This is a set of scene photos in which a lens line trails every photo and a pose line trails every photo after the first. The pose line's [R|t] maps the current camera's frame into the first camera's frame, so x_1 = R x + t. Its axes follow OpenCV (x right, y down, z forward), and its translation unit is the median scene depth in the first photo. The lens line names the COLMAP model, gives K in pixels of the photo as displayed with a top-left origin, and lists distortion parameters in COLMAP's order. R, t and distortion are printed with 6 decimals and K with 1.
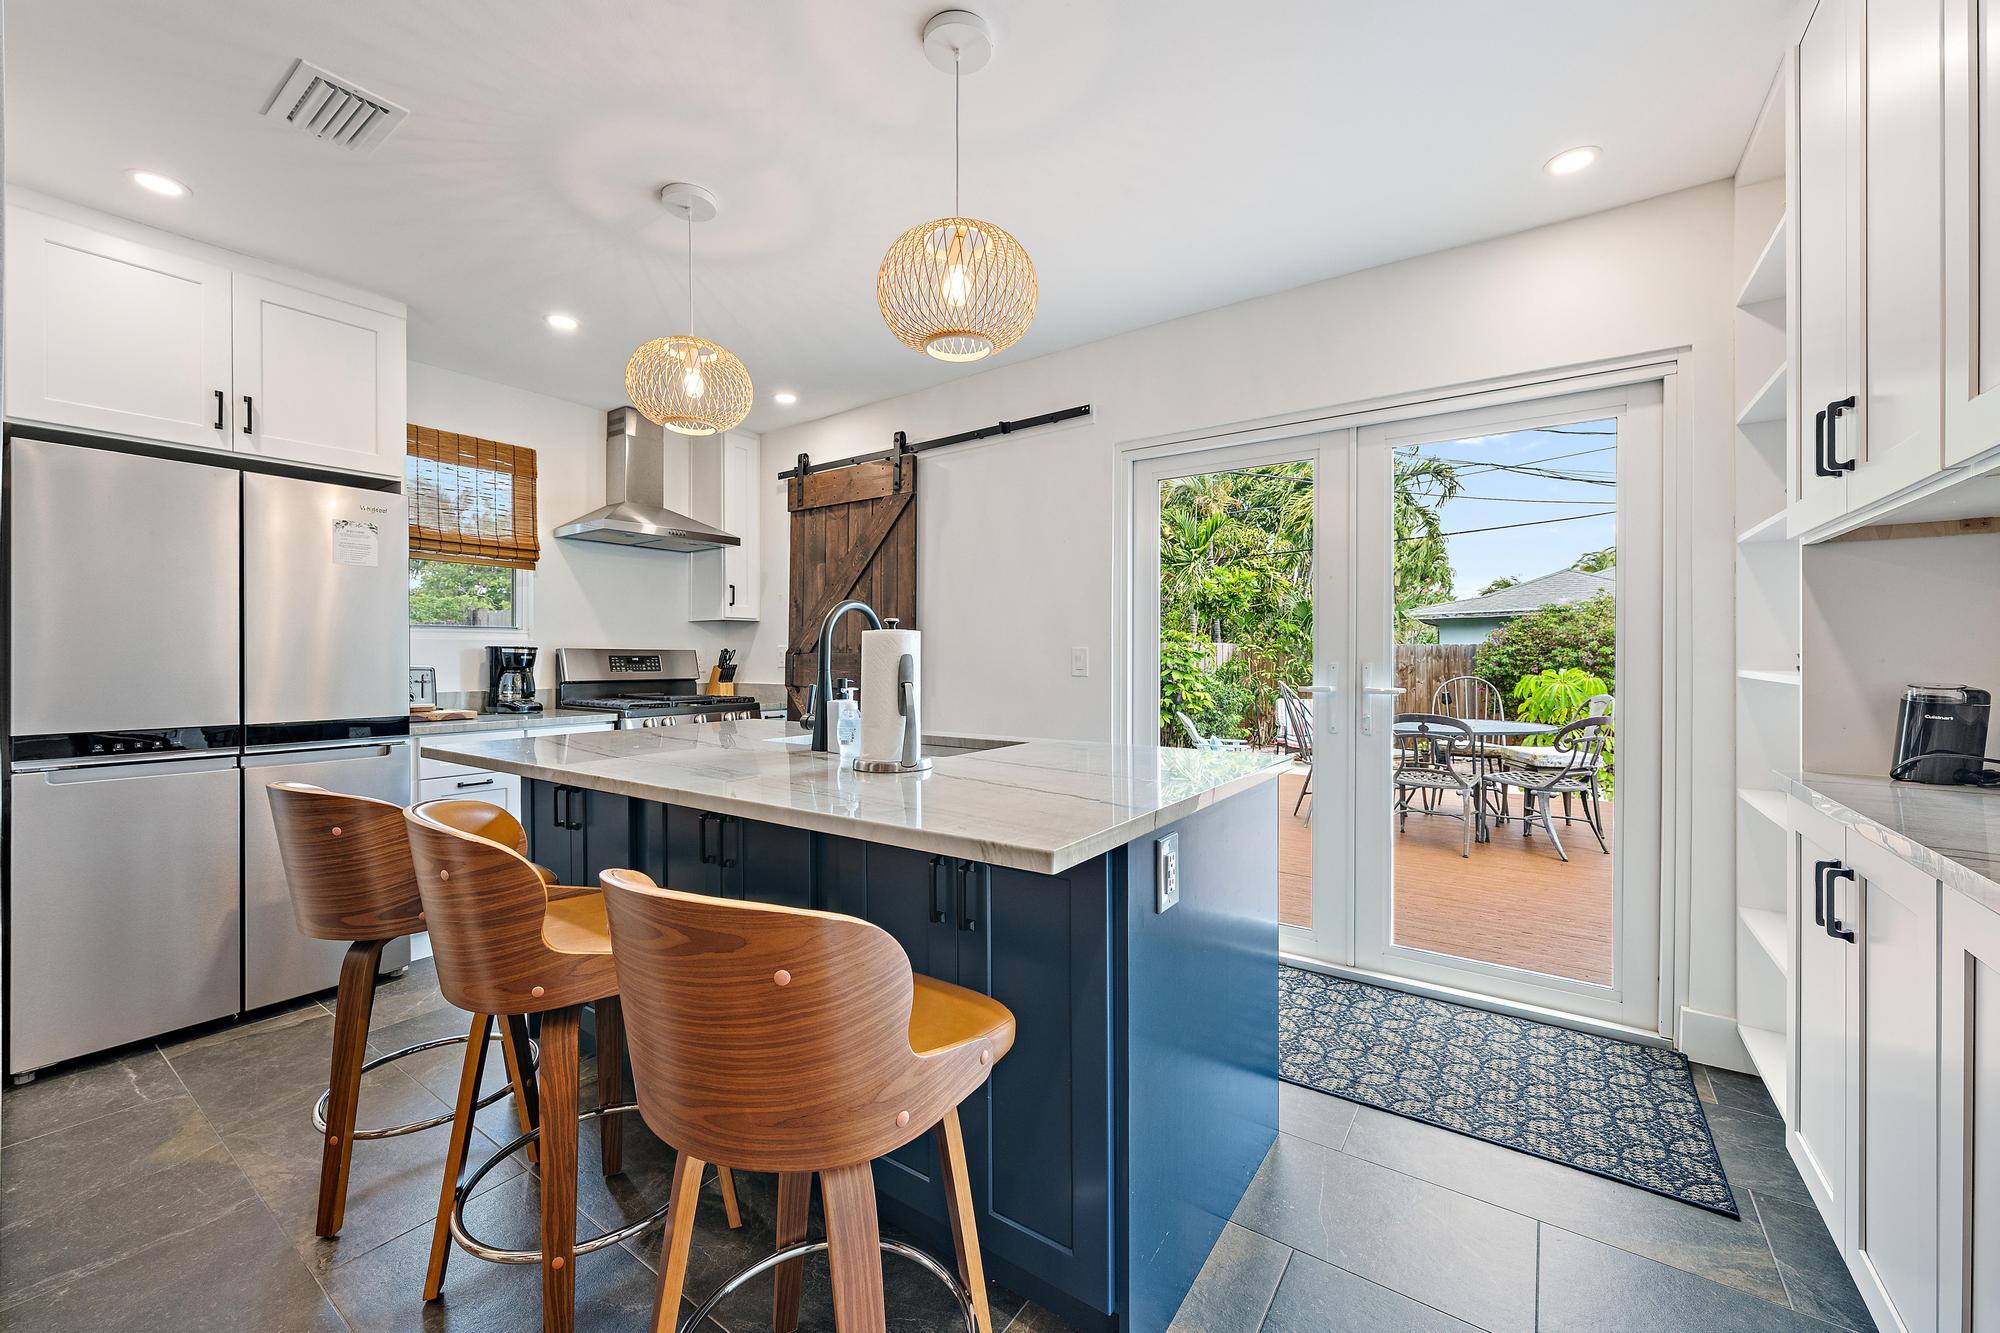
lens RADIAL K [[808.8, 0, 1002.7], [0, 808.8, 656.7], [0, 0, 1]] dist [-0.002288, -0.000752]
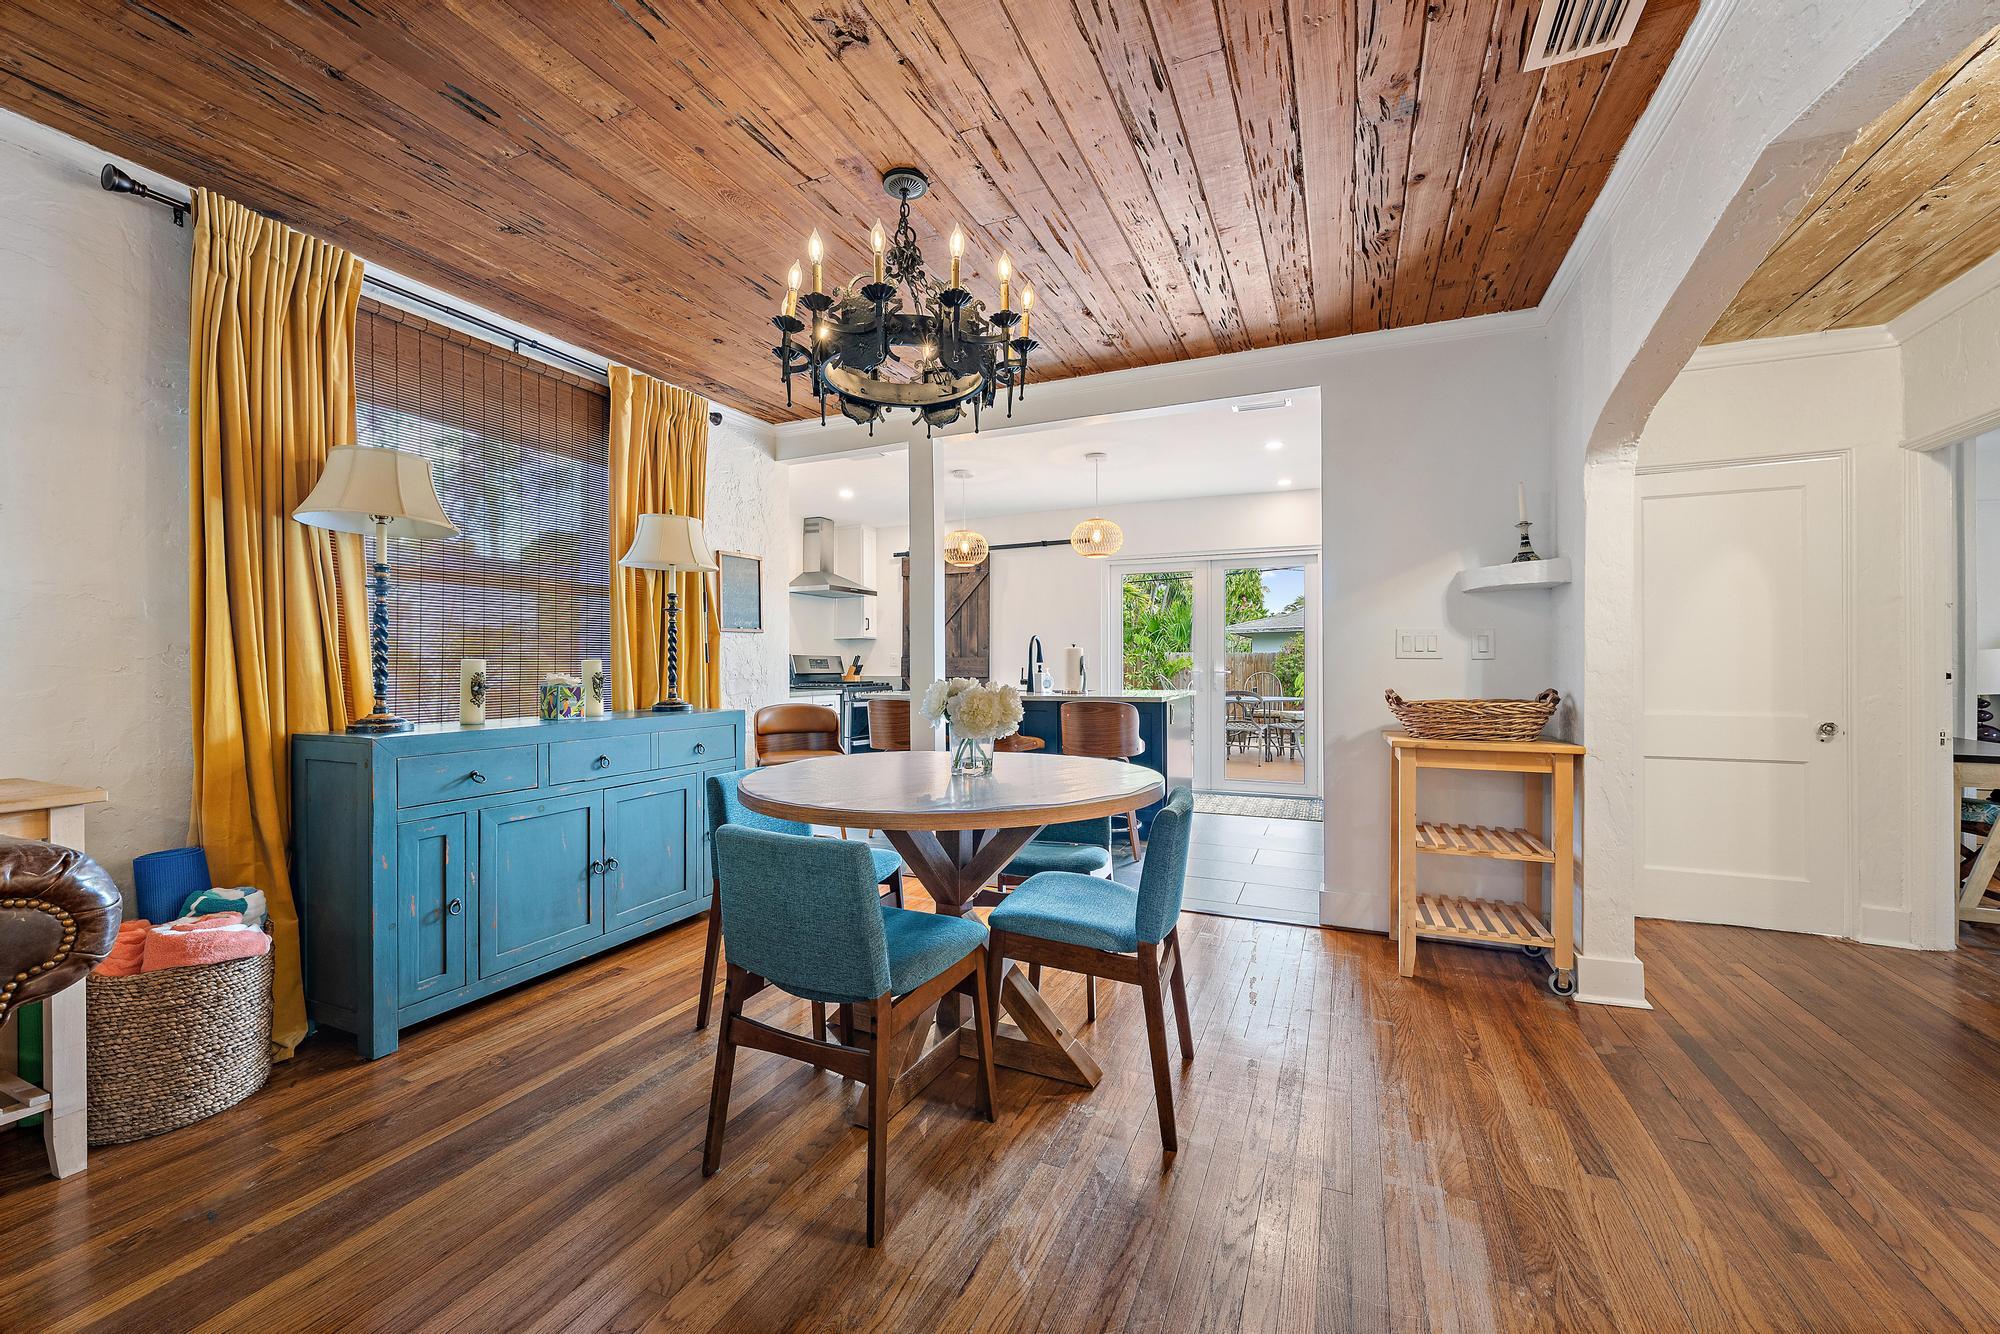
lens RADIAL K [[808.8, 0, 1010.7], [0, 808.8, 668.4], [0, 0, 1]] dist [-0.002288, -0.000752]
pose [[0.979257, -0.006323, 0.202526, -0.391398], [0.006030, 0.999980, 0.002062, 0.017300], [-0.202535, -0.000798, 0.979275, -0.757805]]
